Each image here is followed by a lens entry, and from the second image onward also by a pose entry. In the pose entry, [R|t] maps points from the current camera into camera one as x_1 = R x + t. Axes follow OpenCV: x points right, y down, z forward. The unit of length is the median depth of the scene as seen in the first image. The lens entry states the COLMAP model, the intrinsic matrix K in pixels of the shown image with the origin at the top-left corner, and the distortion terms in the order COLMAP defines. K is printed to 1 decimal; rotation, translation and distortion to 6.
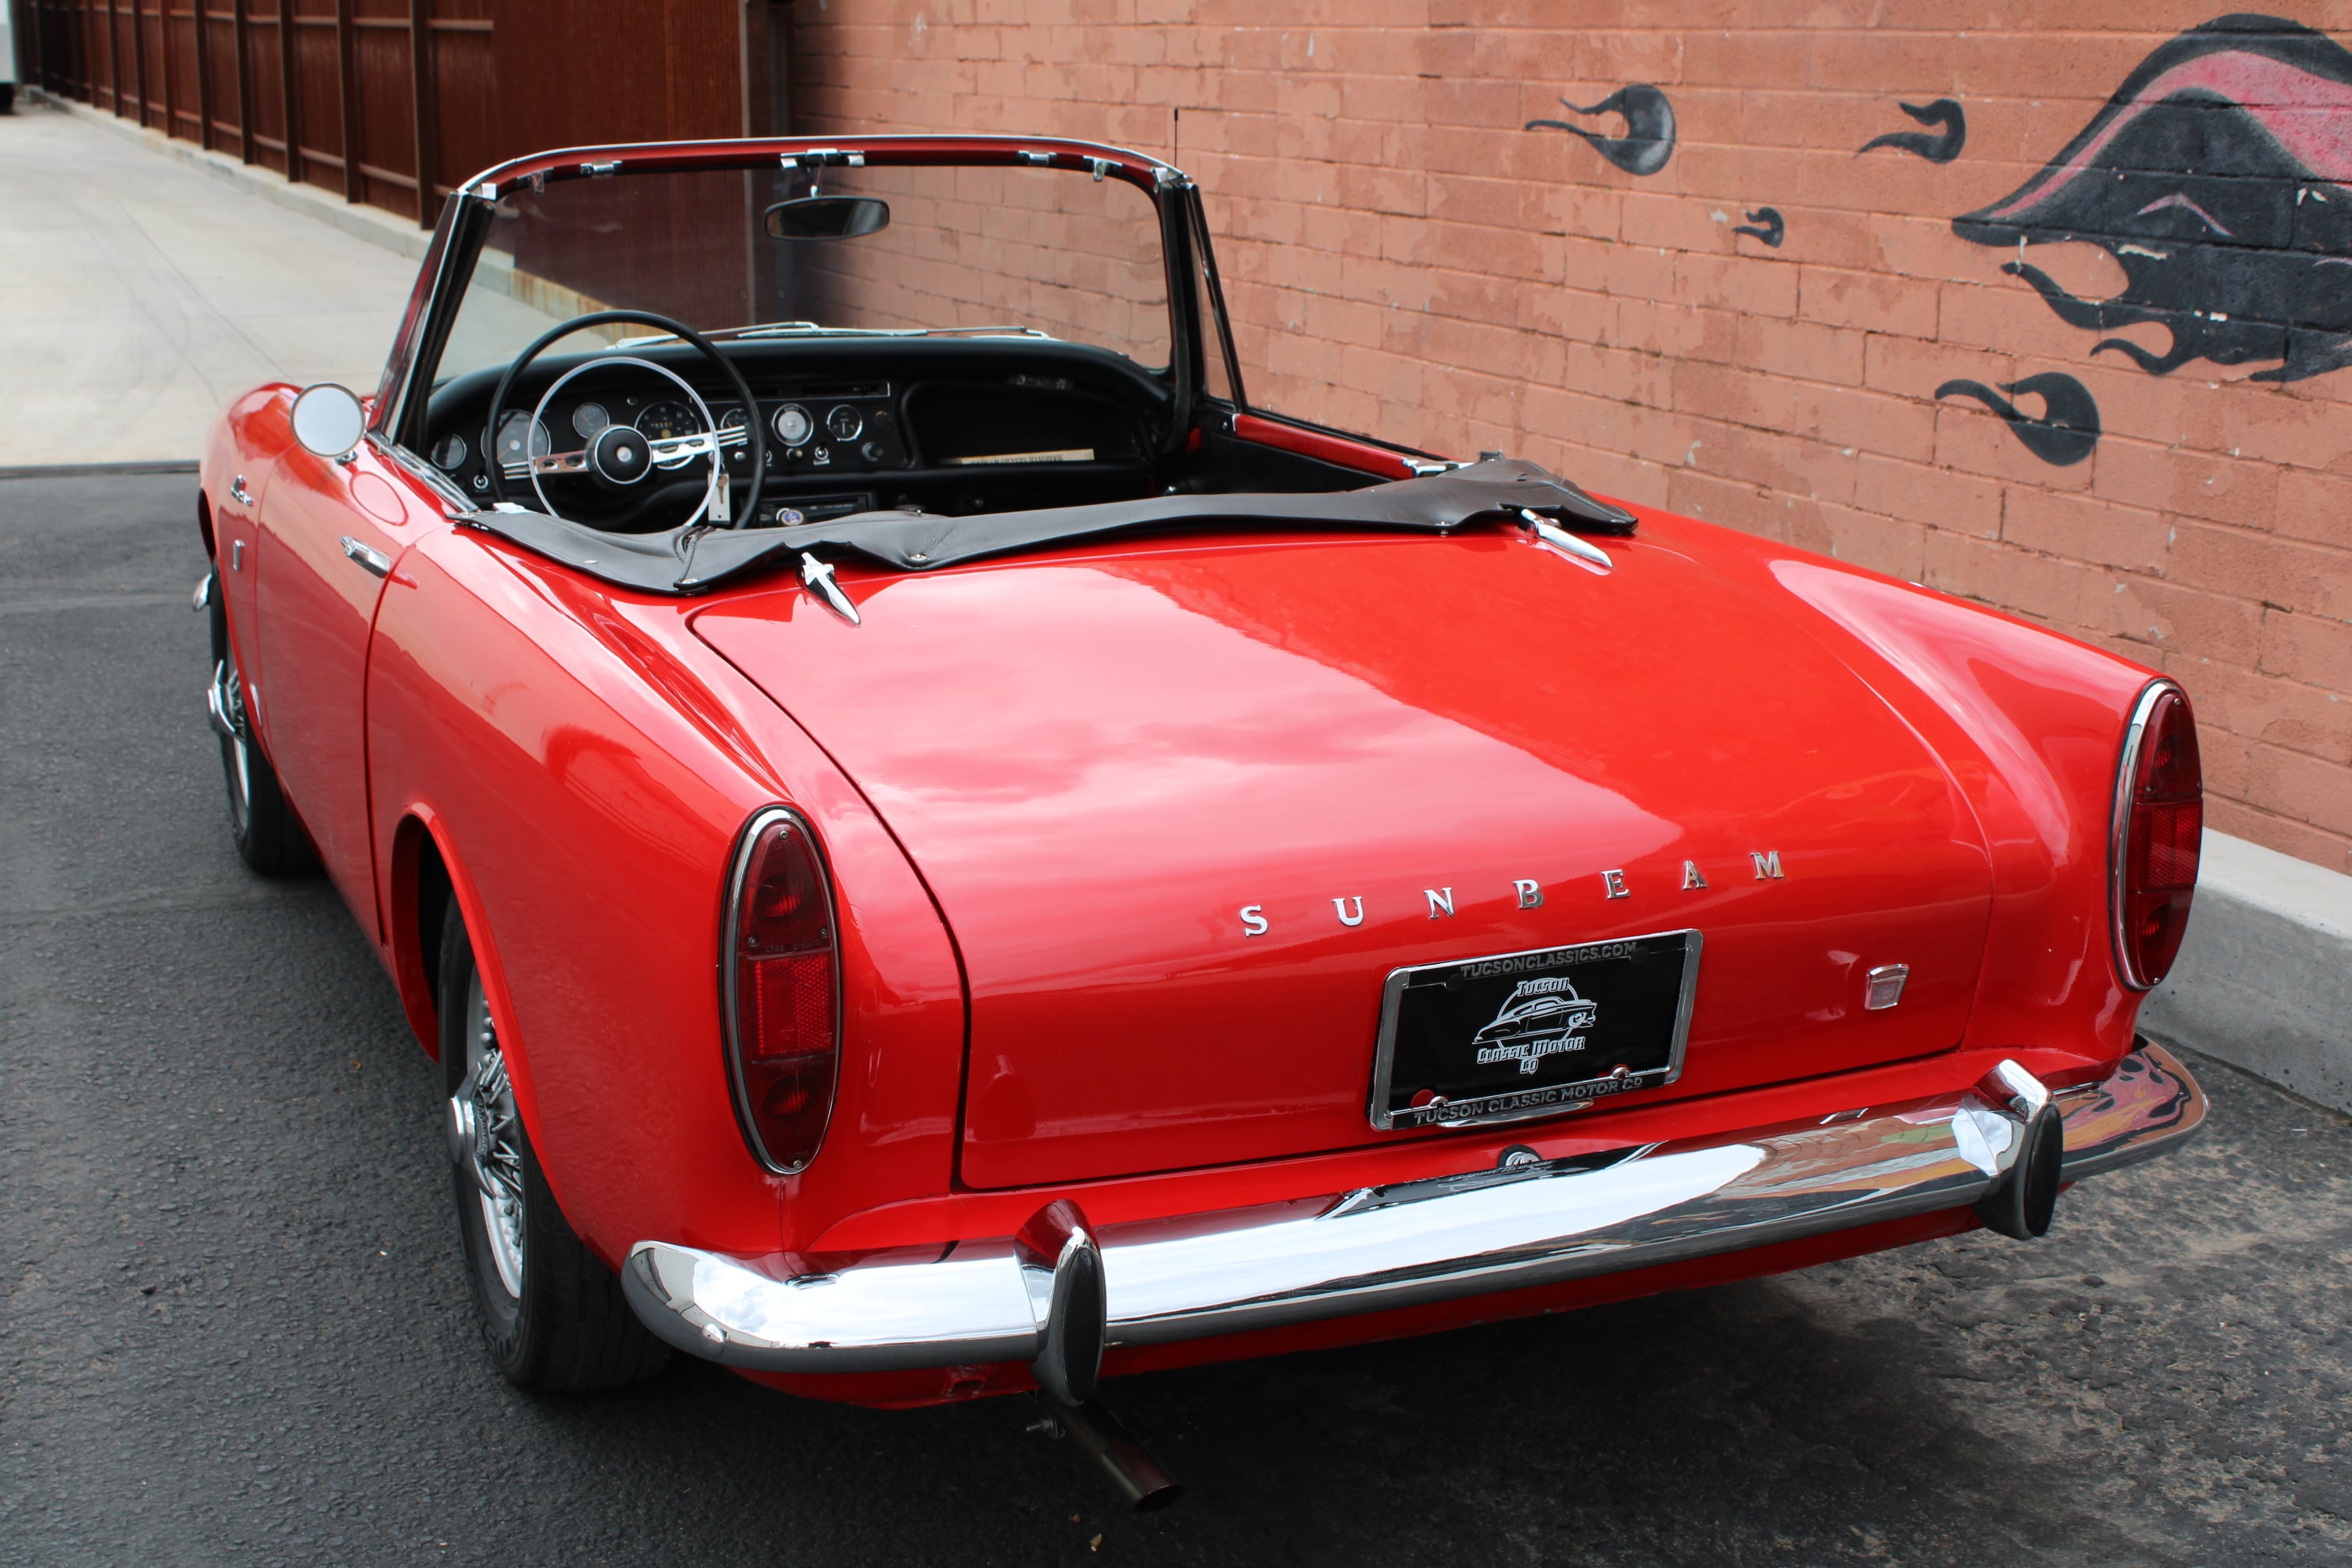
lens RADIAL K [[3153.2, 0, 1135.2], [0, 3153.2, 807.5], [0, 0, 1]] dist [-0.019773, 0.000000]
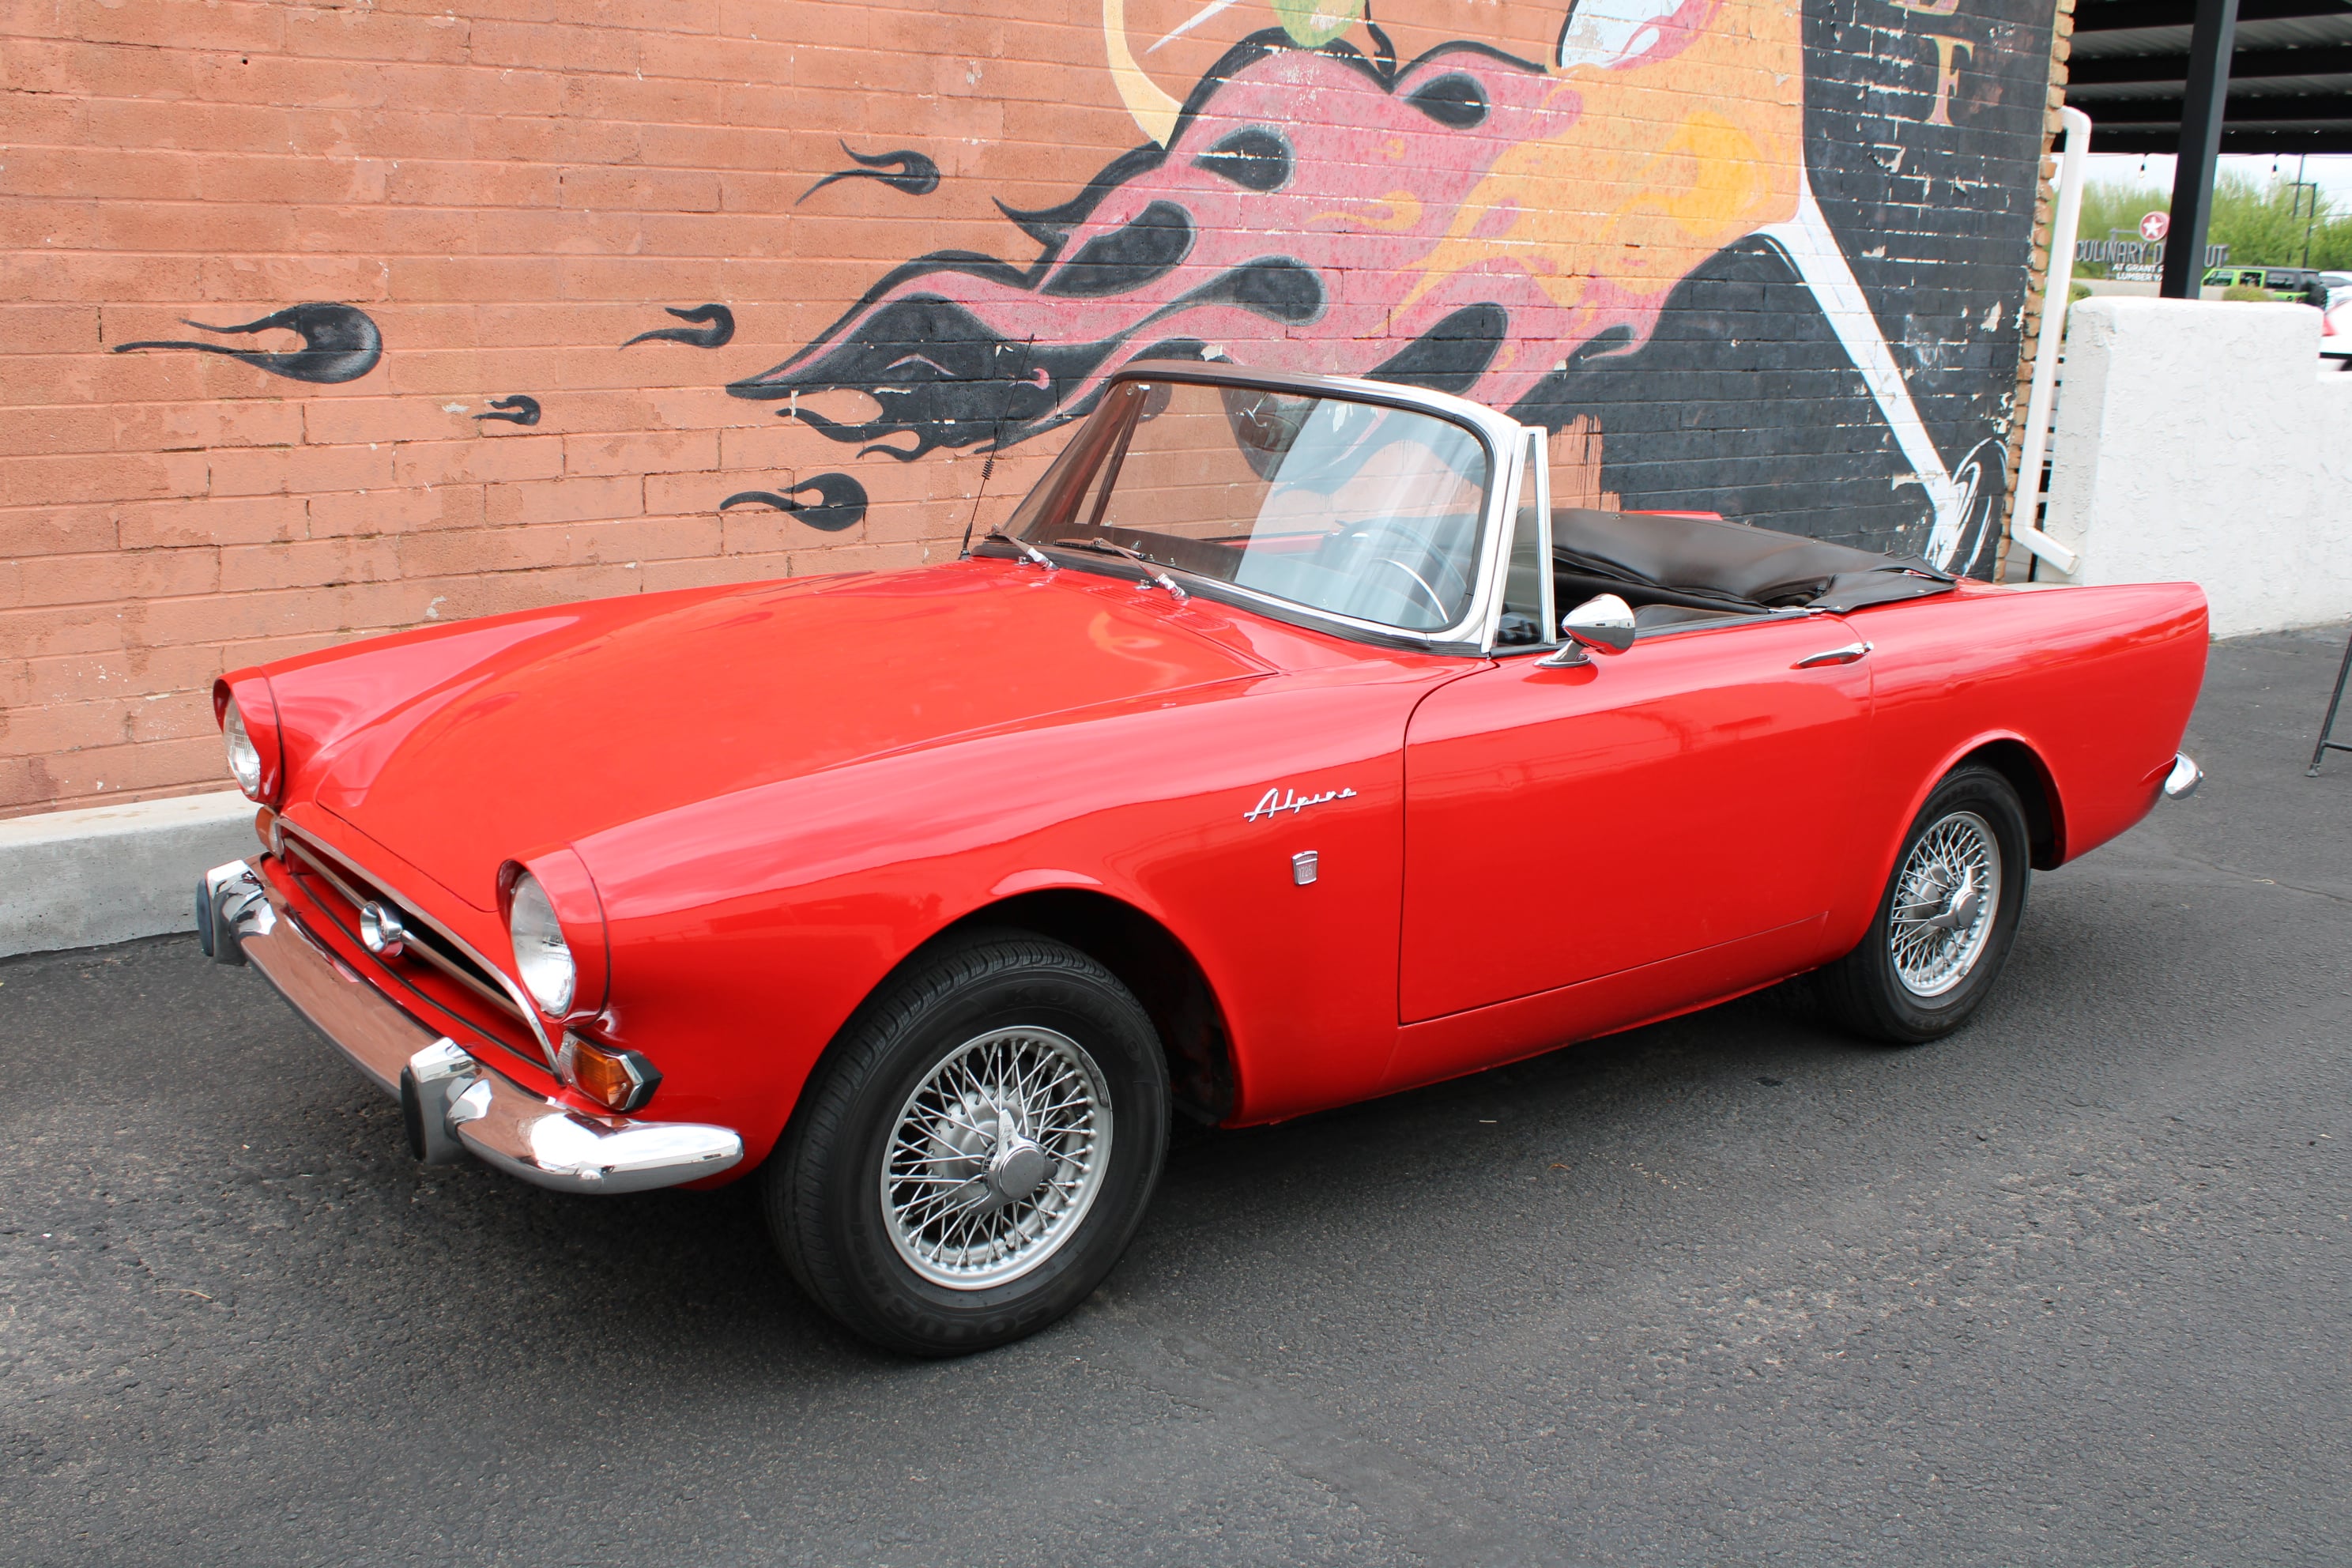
lens RADIAL K [[2287.6, 0, 1165.3], [0, 2287.6, 802.1], [0, 0, 1]] dist [-0.086653, 0.000000]
pose [[-0.277183, -0.241521, 0.929966, -0.828684], [0.201404, 0.931782, 0.302023, -0.287079], [-0.939471, 0.271015, -0.209631, 1.093200]]
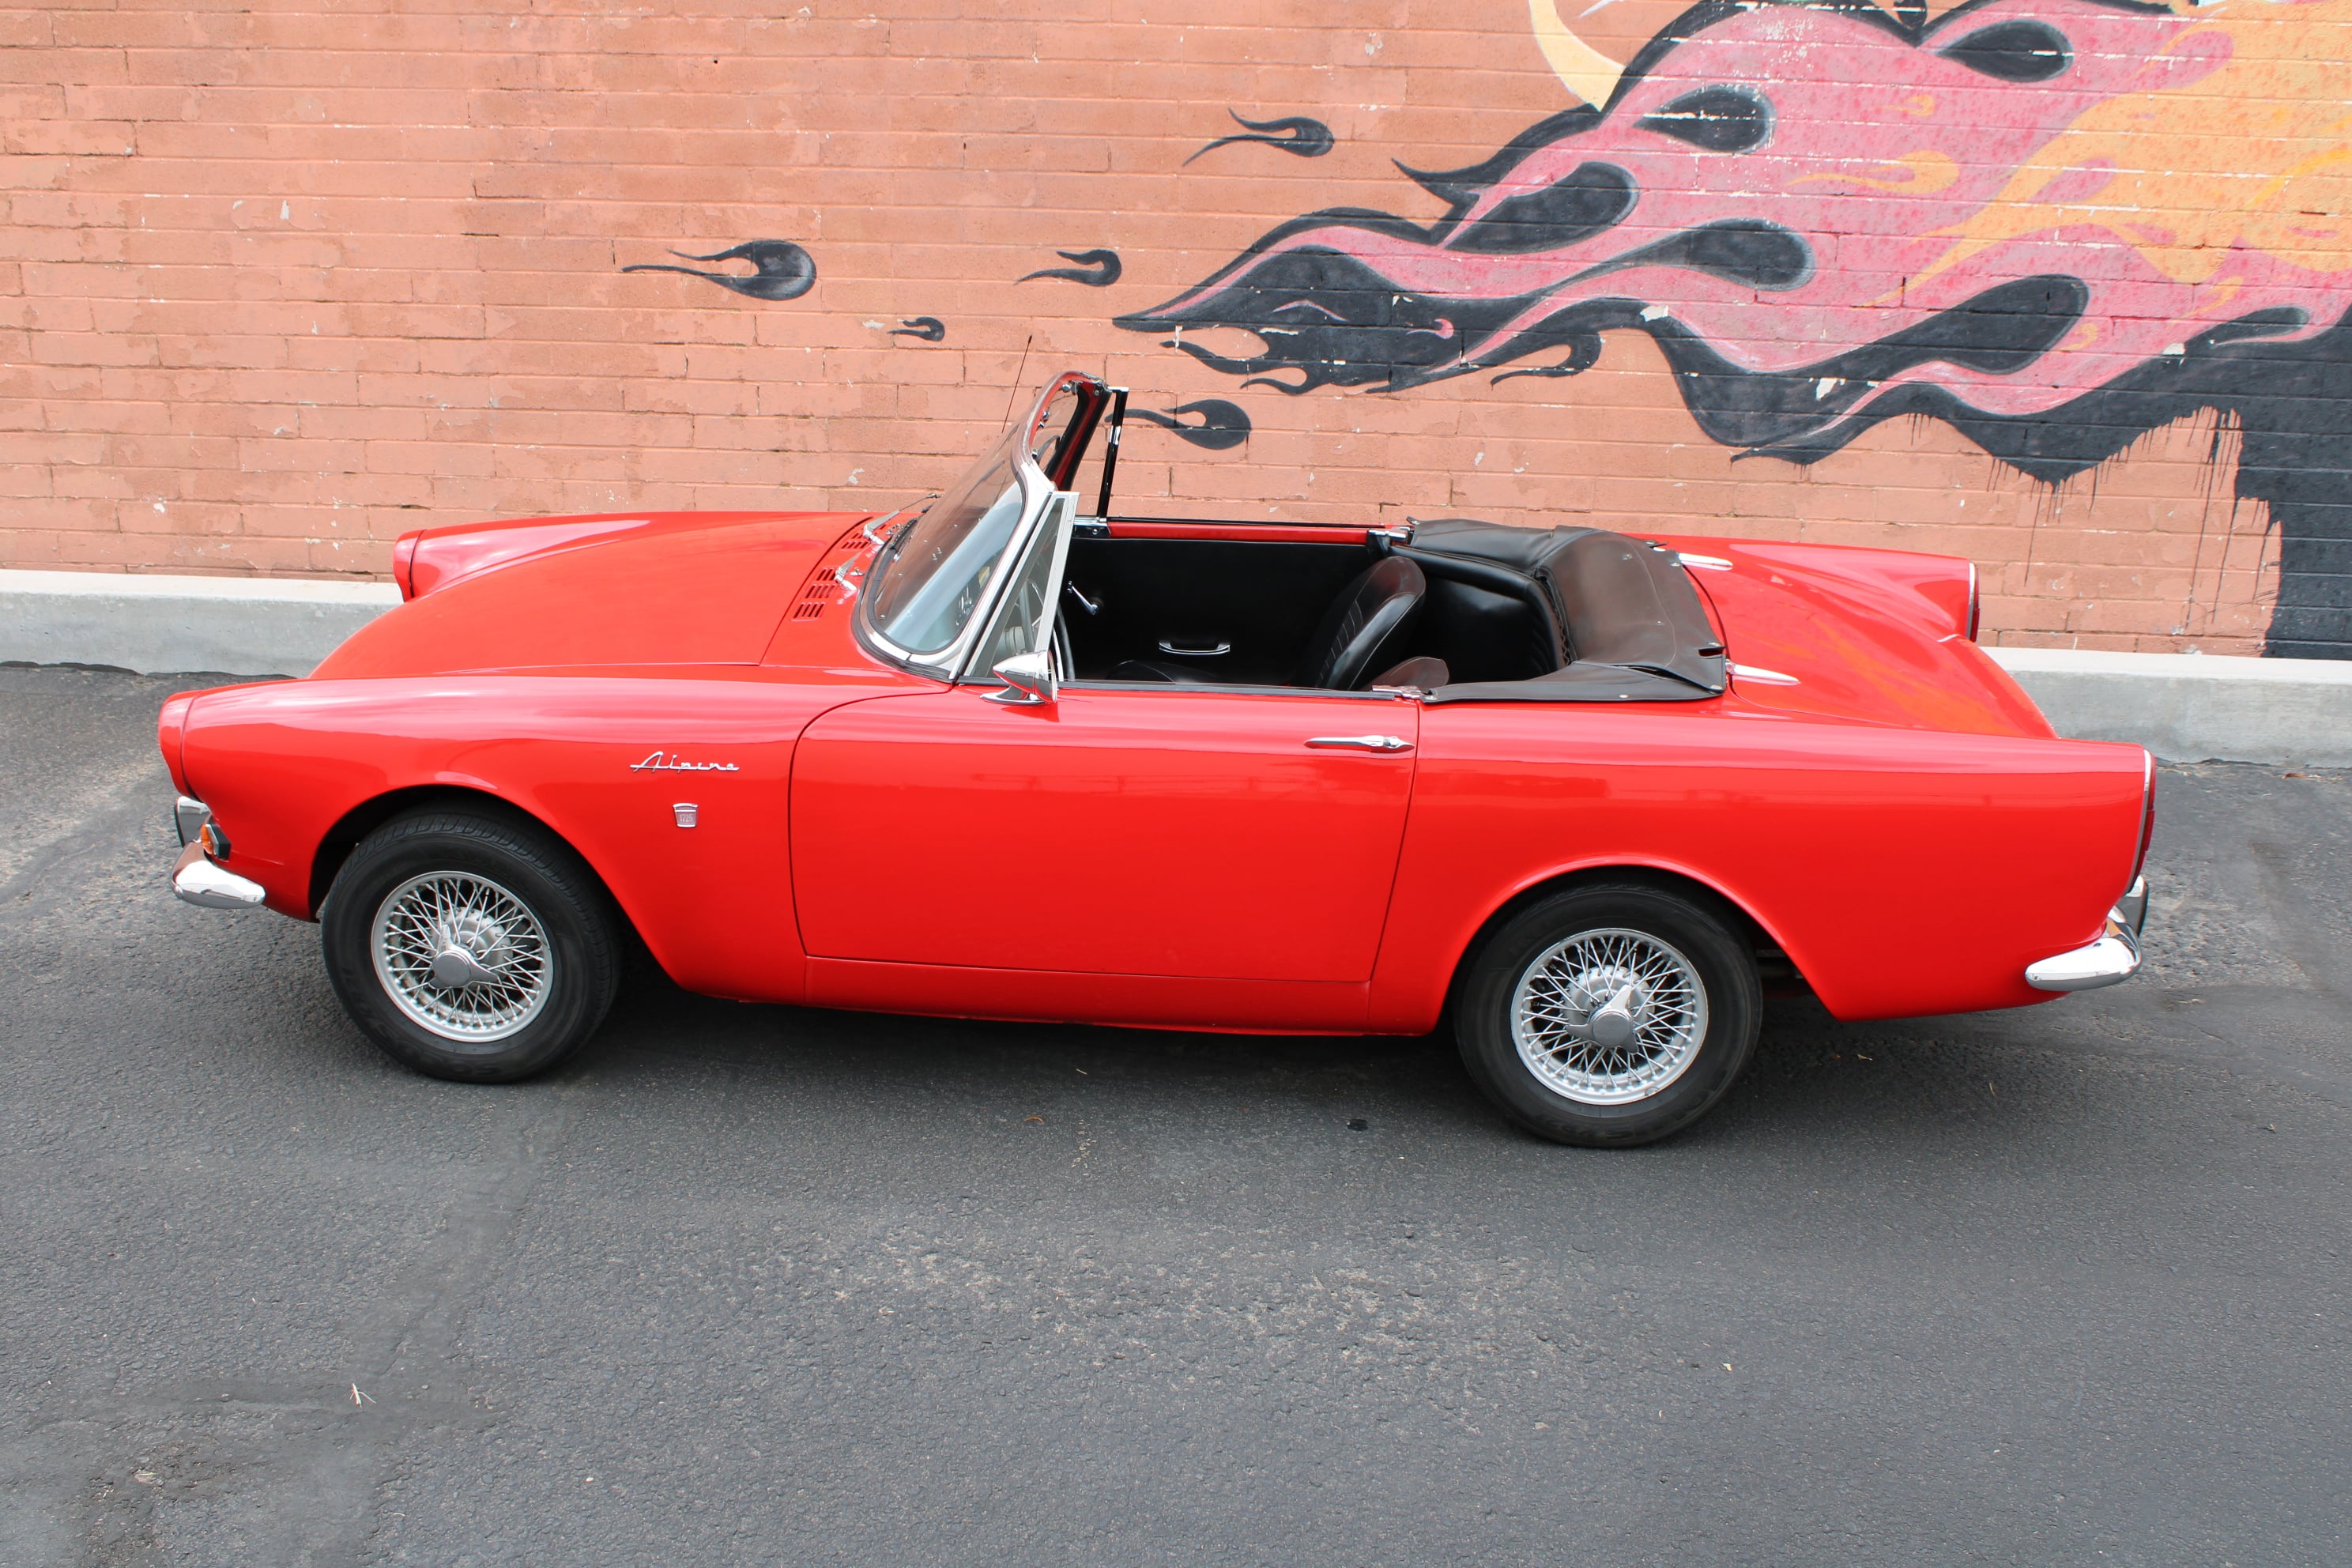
lens RADIAL K [[2412.9, 0, 1155.1], [0, 2412.9, 798.4], [0, 0, 1]] dist [-0.082733, 0.000000]
pose [[0.445547, -0.315082, 0.837980, -0.920253], [0.199637, 0.947419, 0.250086, -0.265175], [-0.872716, 0.055866, 0.485022, 0.362642]]
